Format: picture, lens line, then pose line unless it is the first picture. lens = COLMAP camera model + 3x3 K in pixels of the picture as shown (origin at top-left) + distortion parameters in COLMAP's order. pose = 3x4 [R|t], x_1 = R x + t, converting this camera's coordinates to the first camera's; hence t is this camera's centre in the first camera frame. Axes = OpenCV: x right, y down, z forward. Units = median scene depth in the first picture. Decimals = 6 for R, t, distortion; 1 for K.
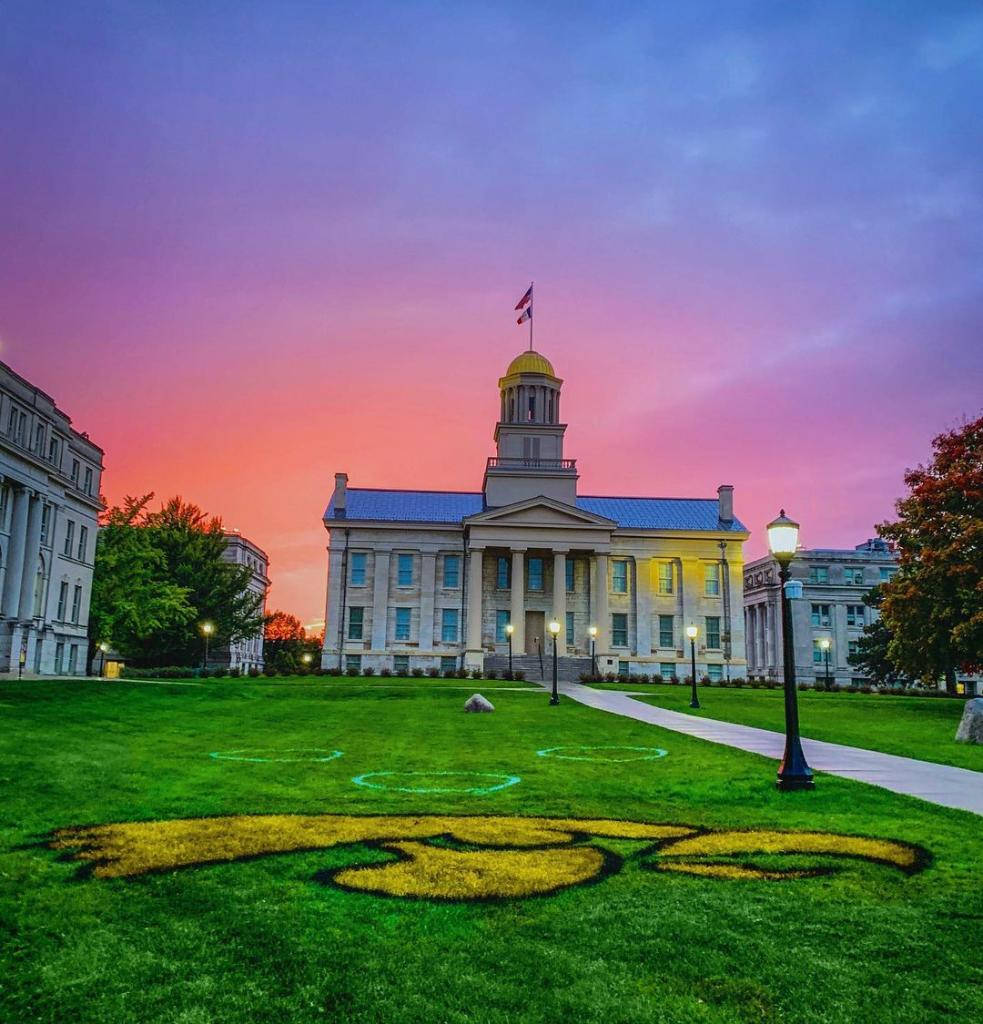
lens RADIAL K [[867.1, 0, 491.5], [0, 867.1, 512.0], [0, 0, 1]] dist [0.079207, -0.113557]
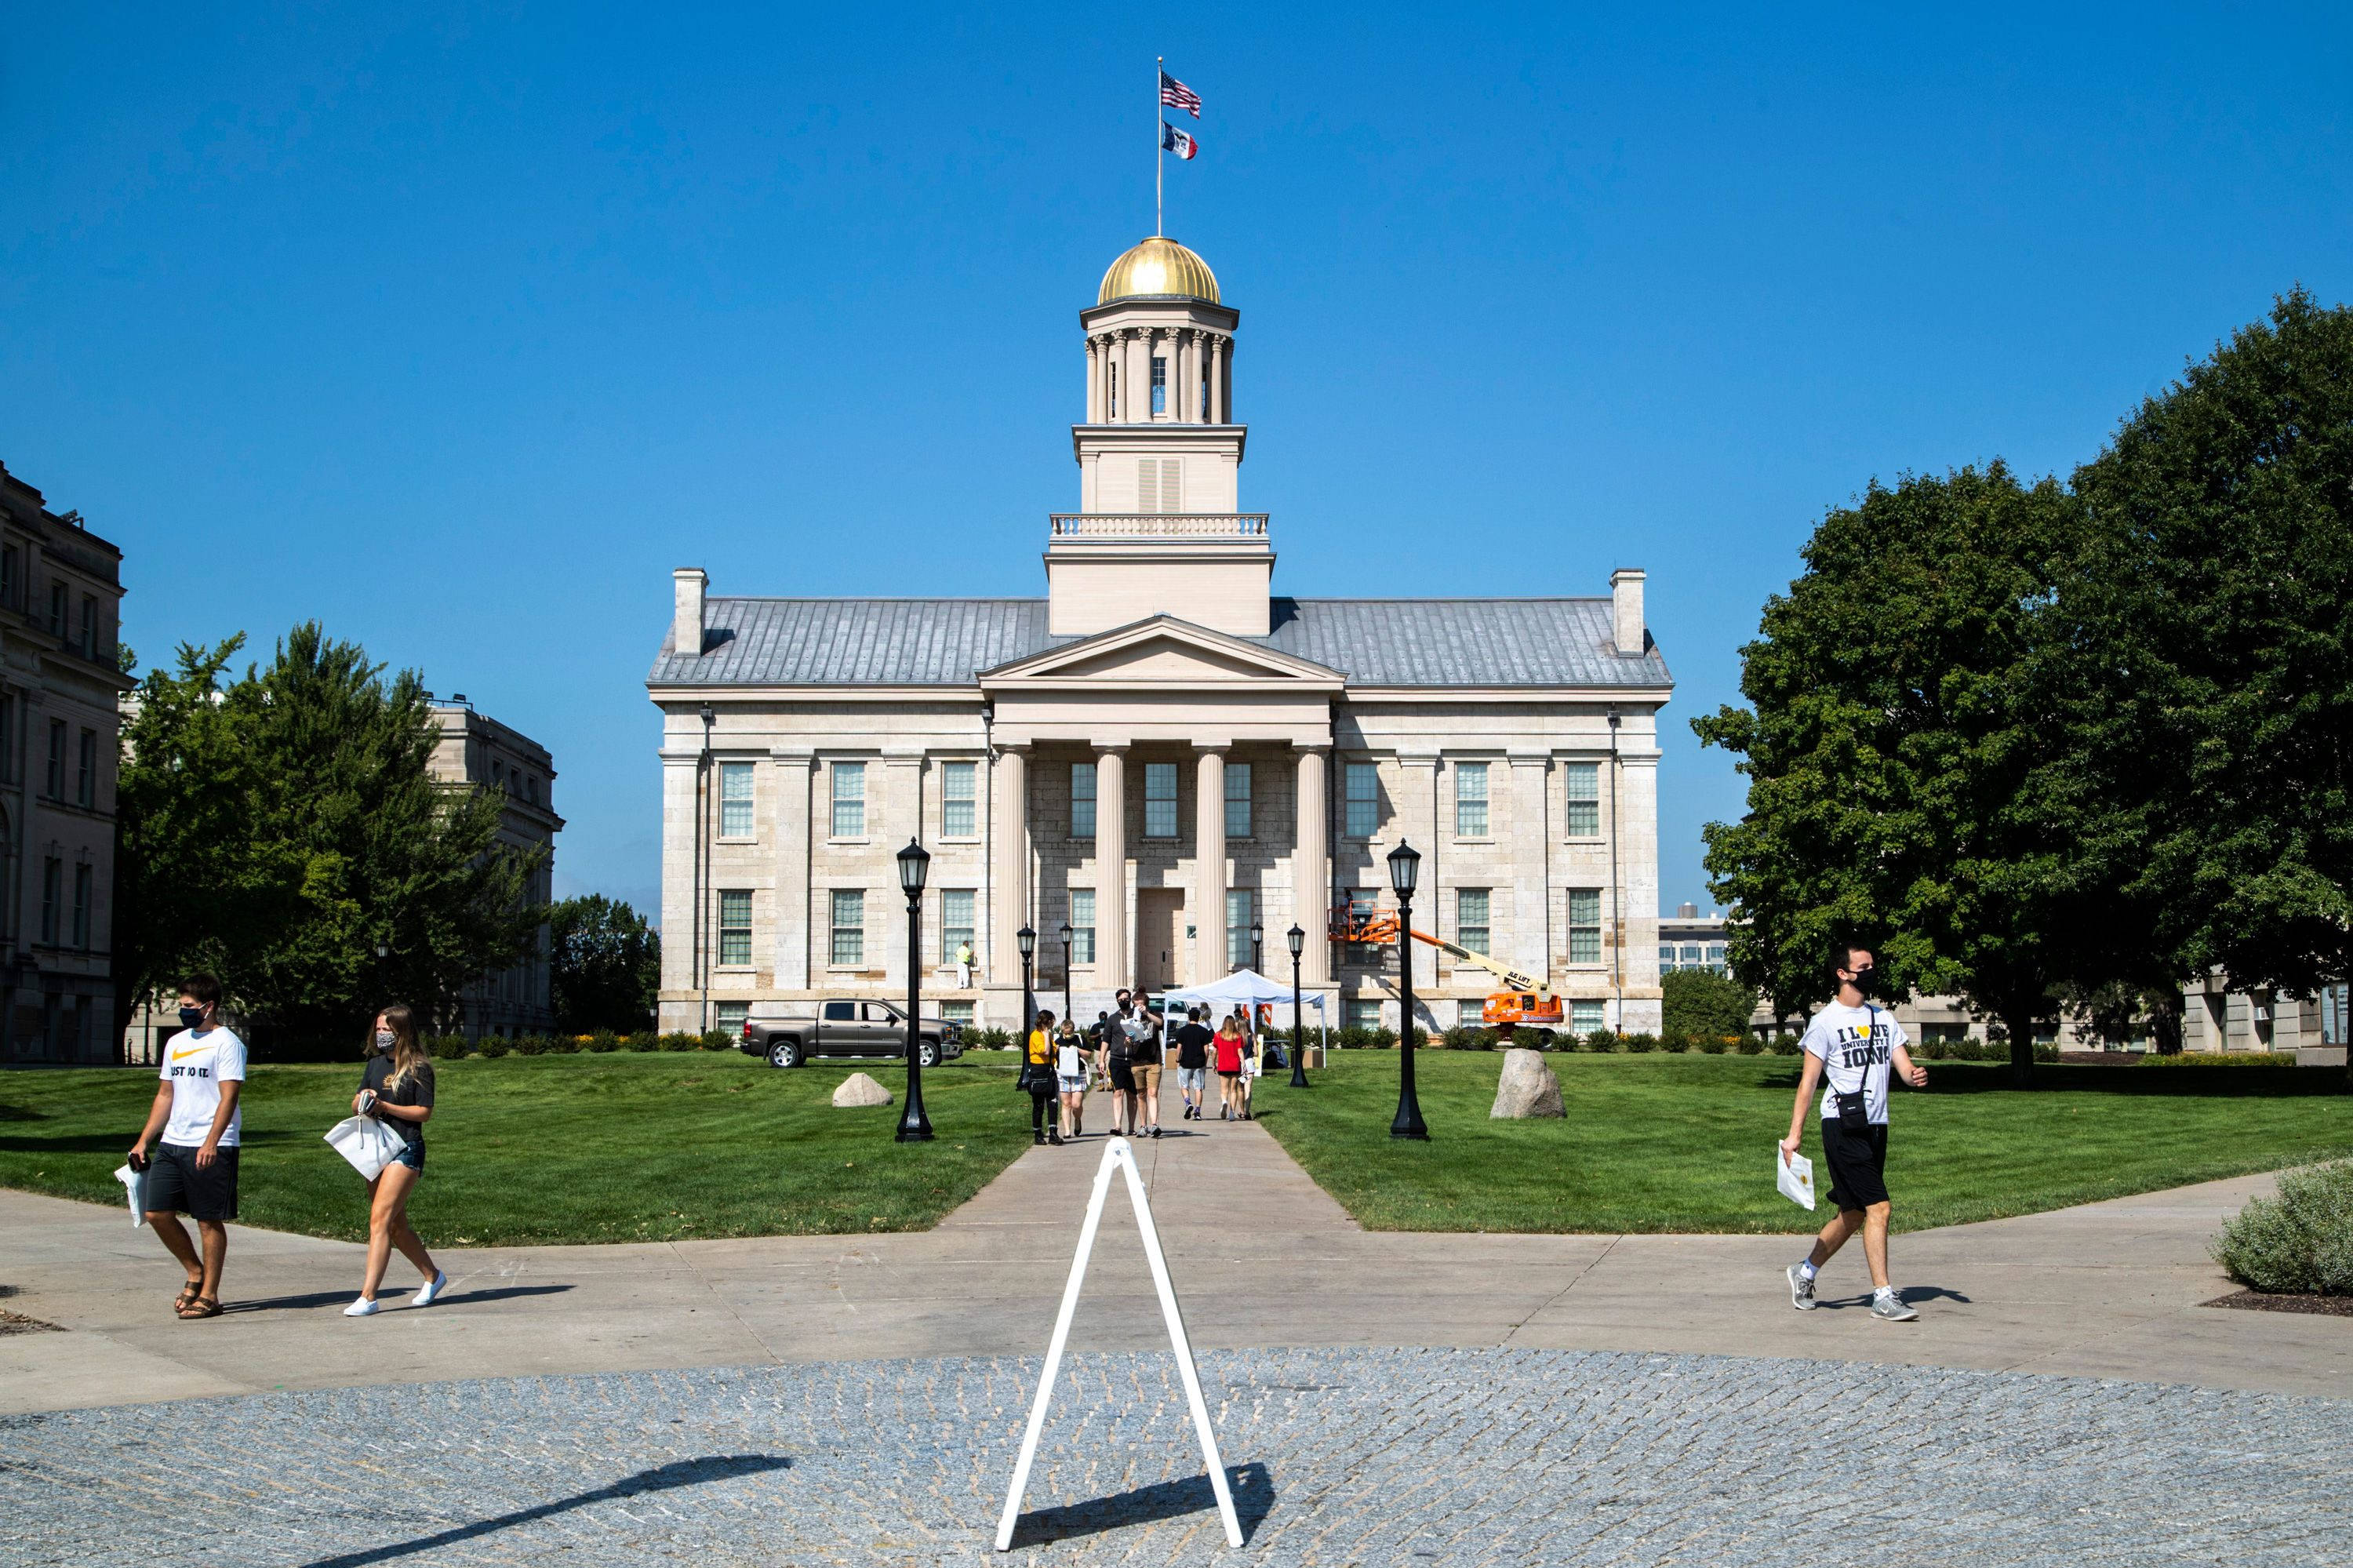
lens RADIAL K [[2443.5, 0, 1176.5], [0, 2443.5, 784.0], [0, 0, 1]] dist [0.024304, 0.020086]
pose [[0.999420, -0.028486, -0.018649, 0.082596], [0.029874, 0.996432, 0.078935, -0.029294], [0.016334, -0.079446, 0.996705, -0.176547]]
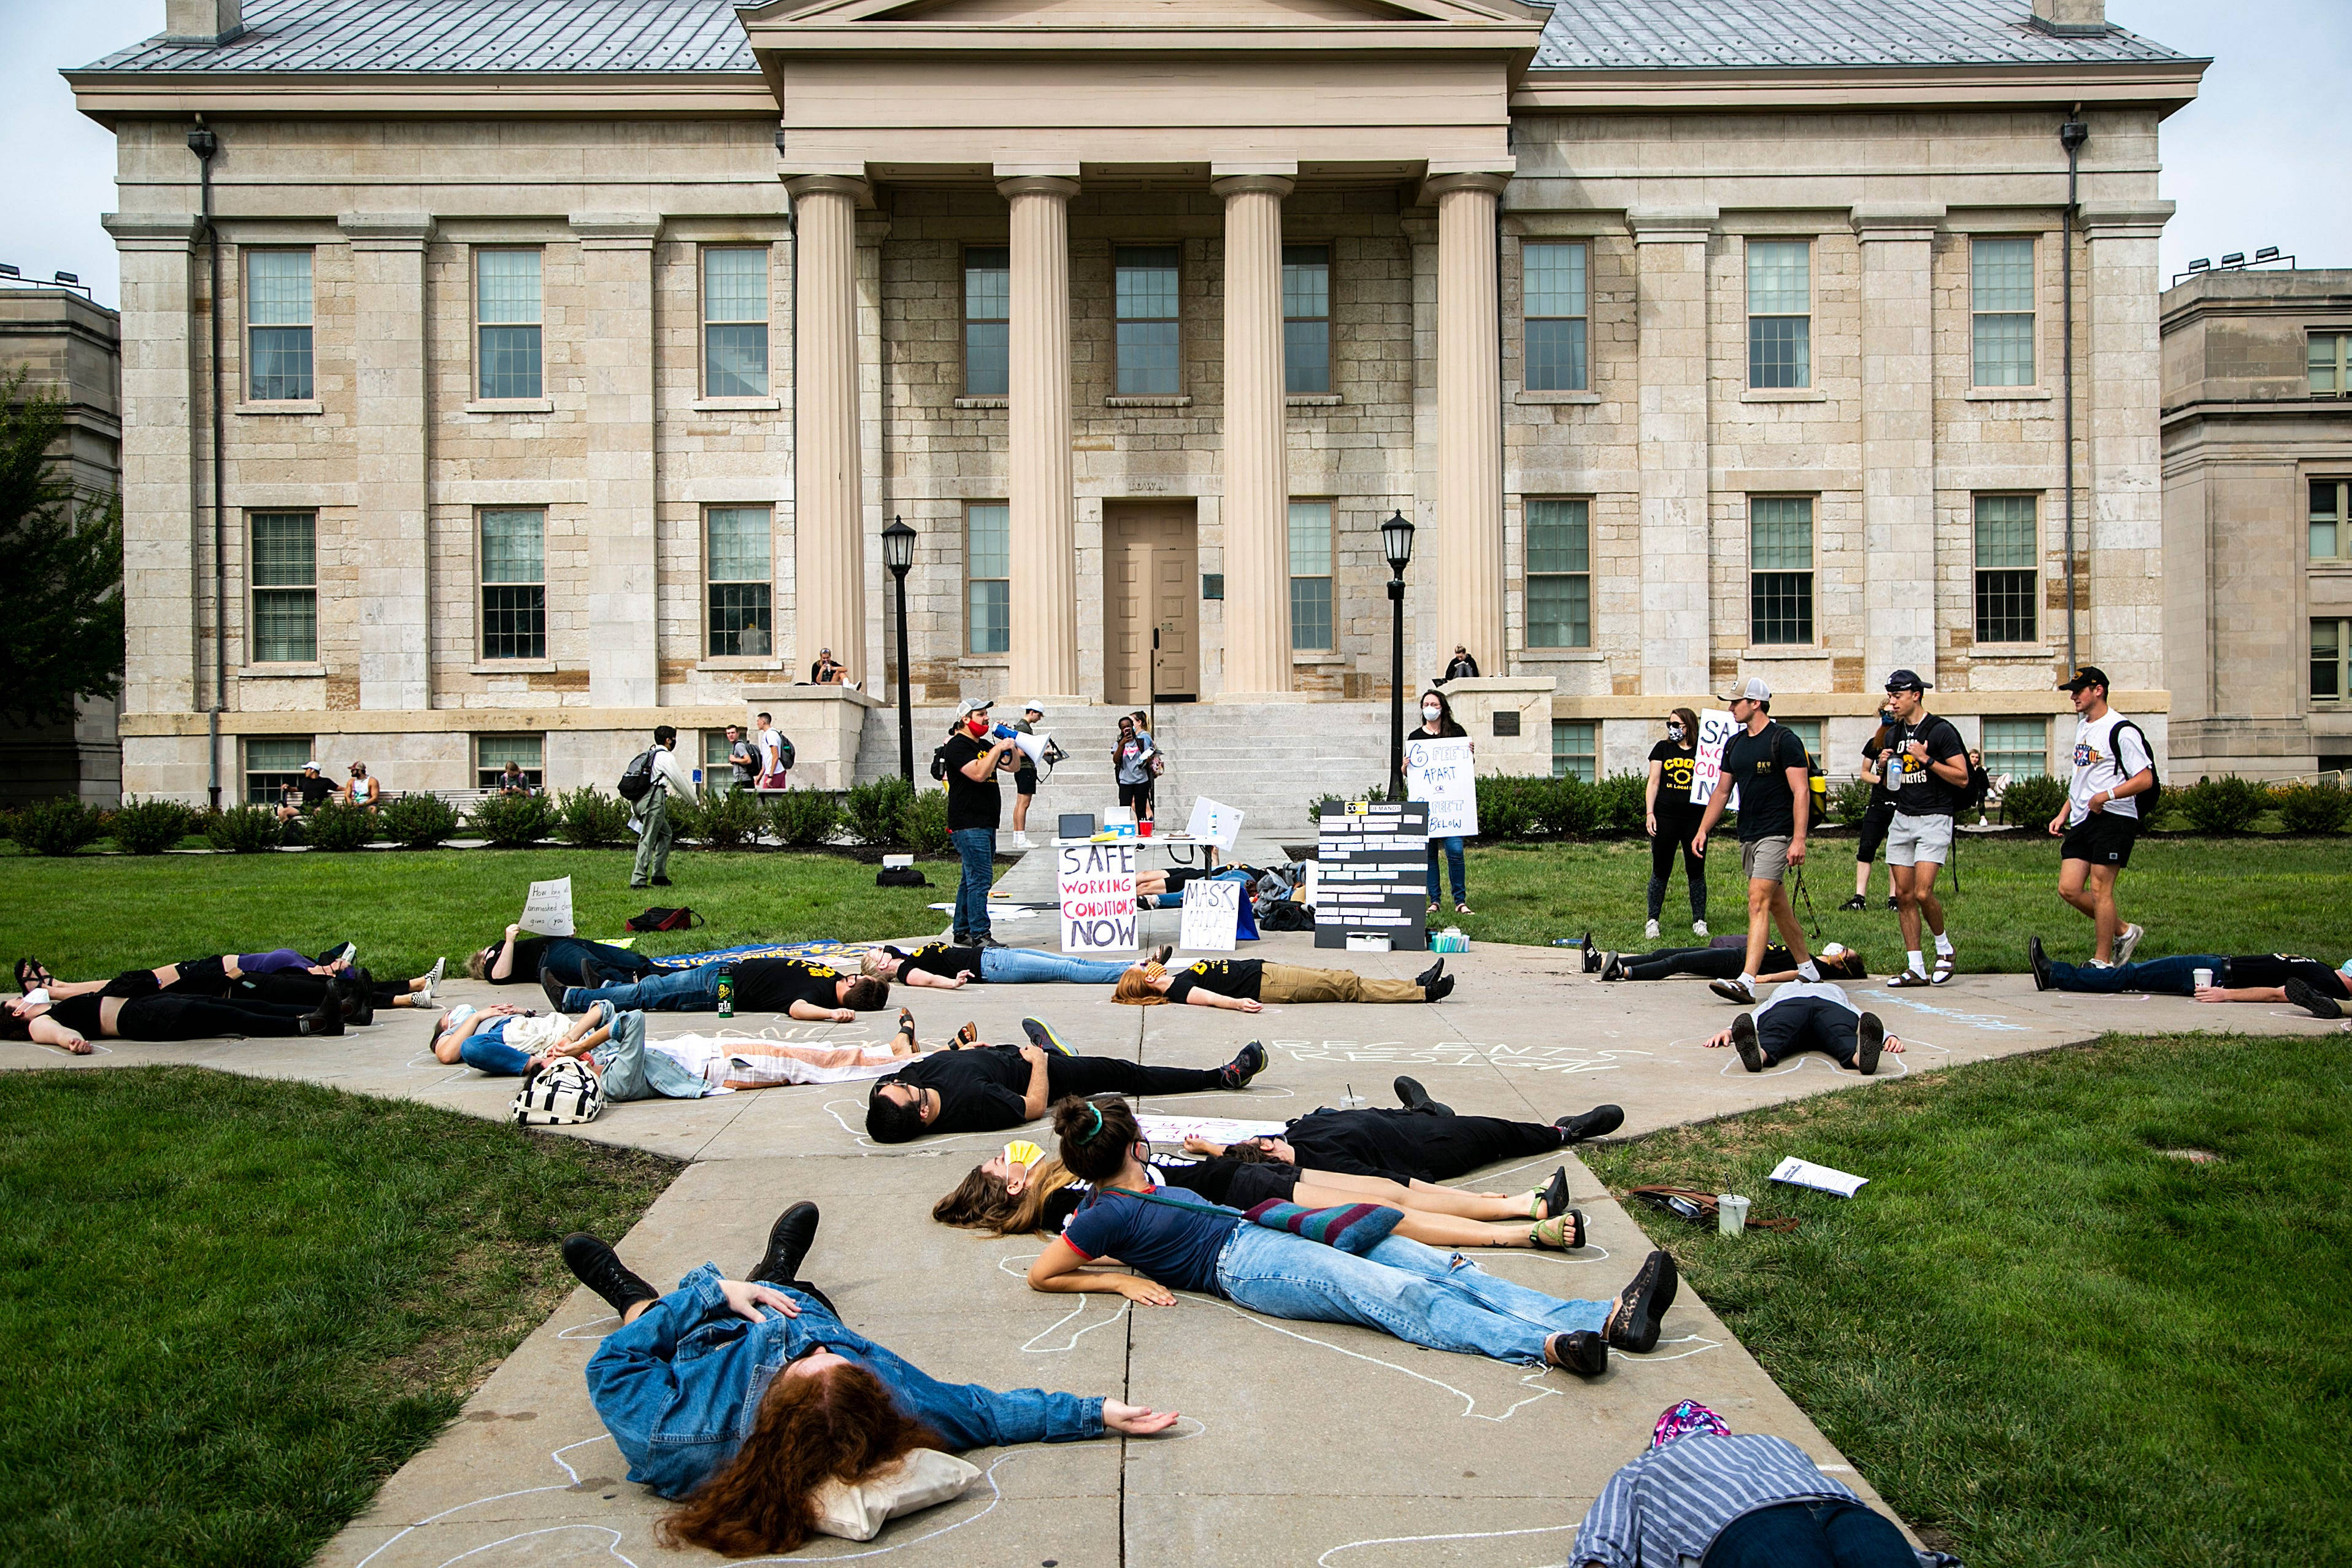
lens RADIAL K [[2442.4, 0, 1176.0], [0, 2442.4, 784.0], [0, 0, 1]] dist [0.024304, 0.020086]
pose [[0.999155, -0.036262, -0.019358, 0.066573], [0.039194, 0.982371, 0.182785, 0.076065], [0.012388, -0.183390, 0.982962, 0.421325]]
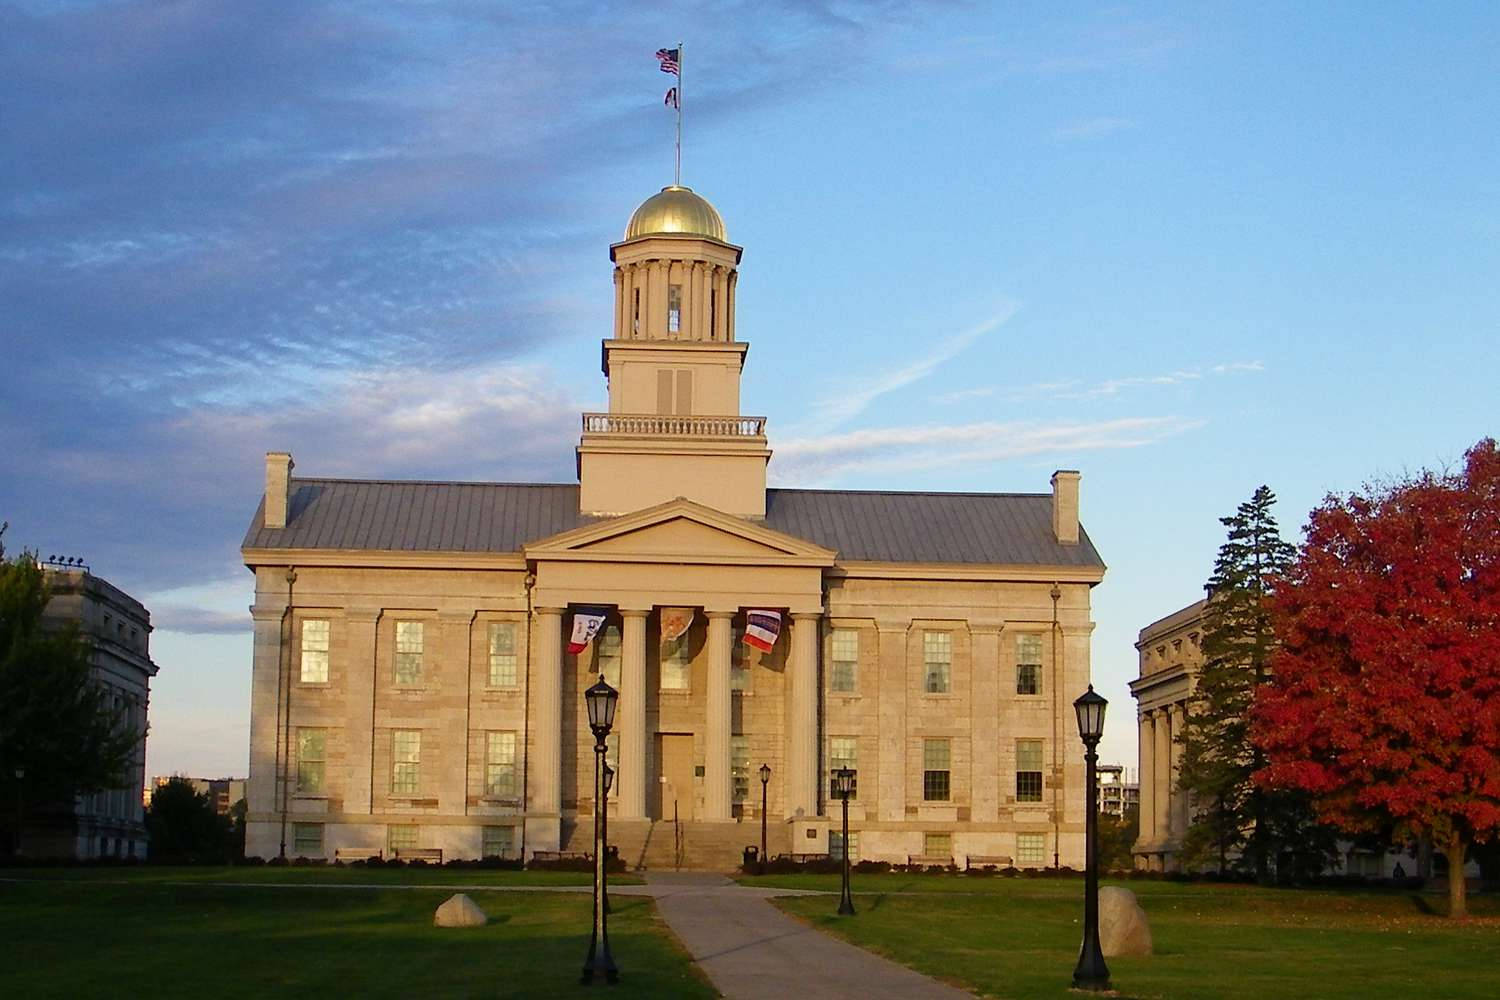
lens RADIAL K [[1954.8, 0, 701.4], [0, 1954.8, 501.5], [0, 0, 1]] dist [-0.113338, -0.008979]
pose [[0.999780, -0.008754, 0.019051, 0.047073], [0.008688, 0.999956, 0.003591, -0.020981], [-0.019081, -0.003425, 0.999812, -0.108253]]
